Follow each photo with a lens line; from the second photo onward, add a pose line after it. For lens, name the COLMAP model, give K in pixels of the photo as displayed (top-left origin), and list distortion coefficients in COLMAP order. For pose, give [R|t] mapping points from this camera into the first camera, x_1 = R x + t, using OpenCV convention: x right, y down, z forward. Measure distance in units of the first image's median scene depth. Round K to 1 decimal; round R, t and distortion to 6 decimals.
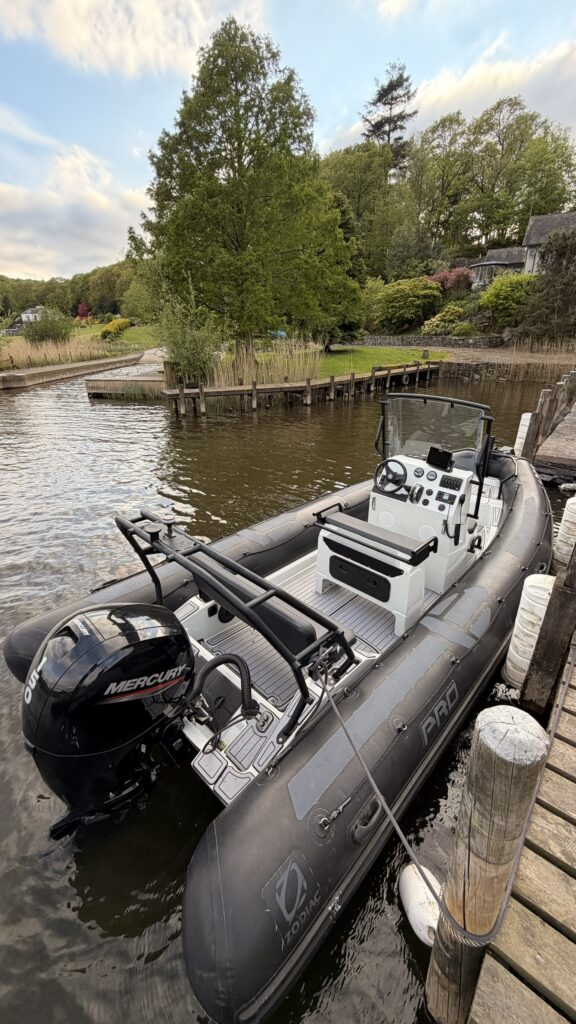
lens RADIAL K [[406.1, 0, 287.0], [0, 406.1, 509.0], [0, 0, 1]] dist [0.001032, -0.000774]
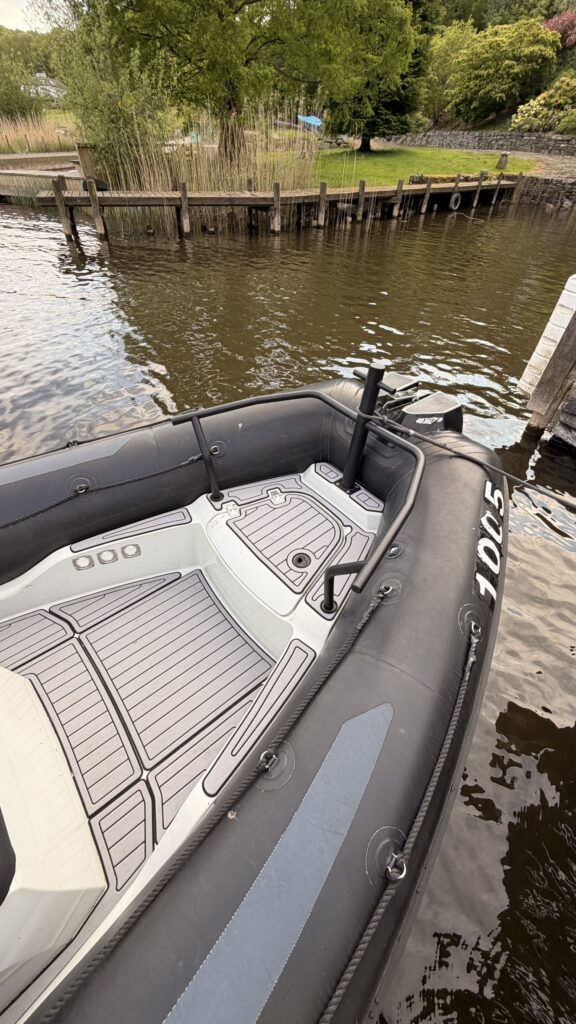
lens RADIAL K [[412.6, 0, 287.2], [0, 412.6, 503.6], [0, 0, 1]] dist [0.006316, -0.000293]
pose [[0.992397, 0.107871, -0.059261, 0.093399], [-0.083349, 0.943305, 0.321292, -0.035081], [0.090559, -0.313910, 0.945124, 0.137543]]
